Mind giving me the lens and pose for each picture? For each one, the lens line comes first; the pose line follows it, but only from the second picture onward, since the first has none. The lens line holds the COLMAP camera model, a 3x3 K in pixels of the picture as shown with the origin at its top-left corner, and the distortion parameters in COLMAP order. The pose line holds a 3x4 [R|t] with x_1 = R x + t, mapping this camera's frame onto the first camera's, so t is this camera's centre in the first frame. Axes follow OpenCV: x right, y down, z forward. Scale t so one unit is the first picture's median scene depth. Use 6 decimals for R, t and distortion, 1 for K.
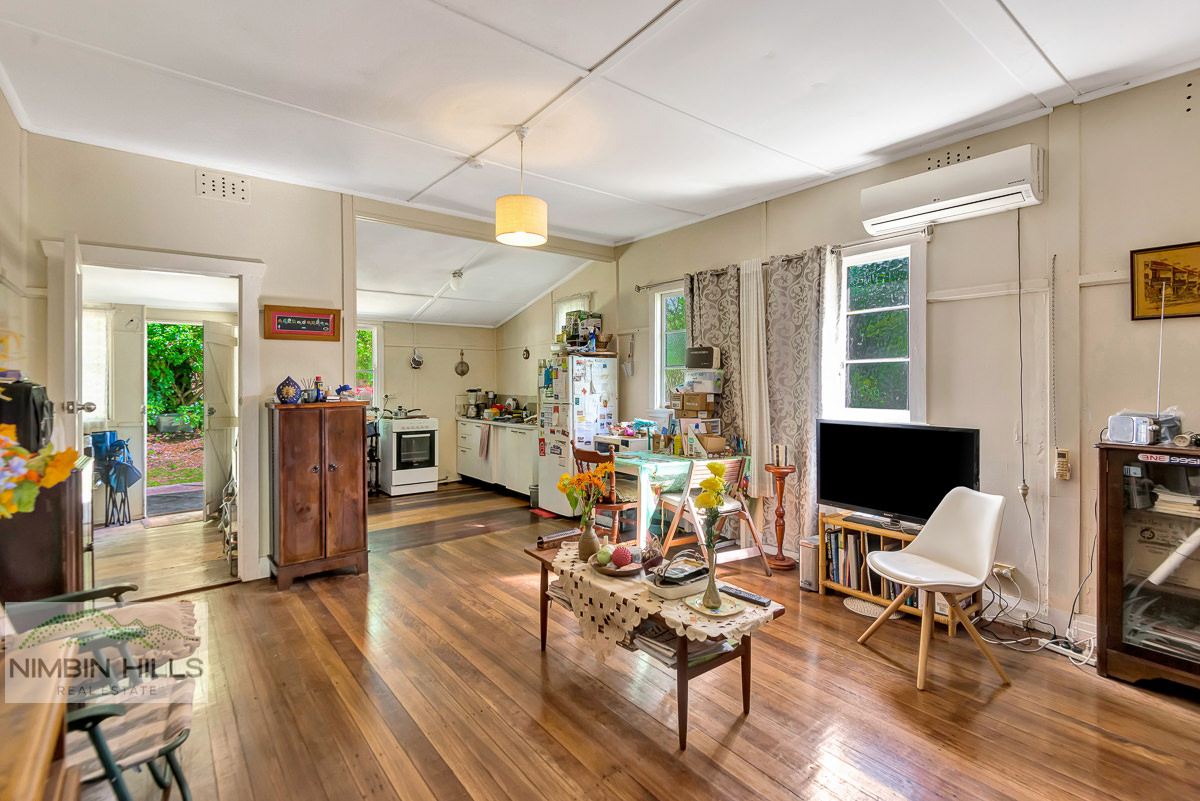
lens RADIAL K [[555.5, 0, 597.6], [0, 555.5, 382.4], [0, 0, 1]] dist [-0.000130, -0.000372]
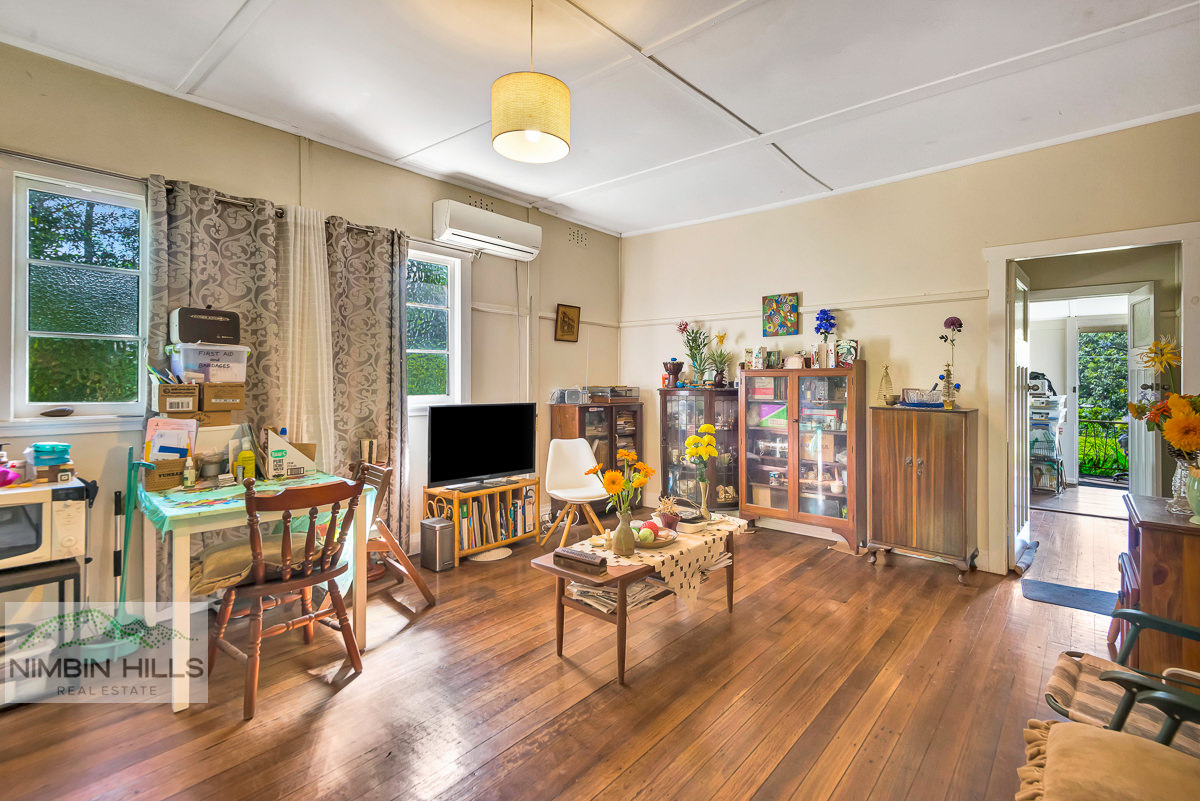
lens RADIAL K [[555.5, 0, 598.1], [0, 555.5, 391.0], [0, 0, 1]] dist [-0.000130, -0.000372]
pose [[-0.205675, -0.012722, 0.978538, -0.733743], [-0.001235, 0.999918, 0.012740, 0.028590], [-0.978620, 0.001412, -0.205674, 0.994129]]
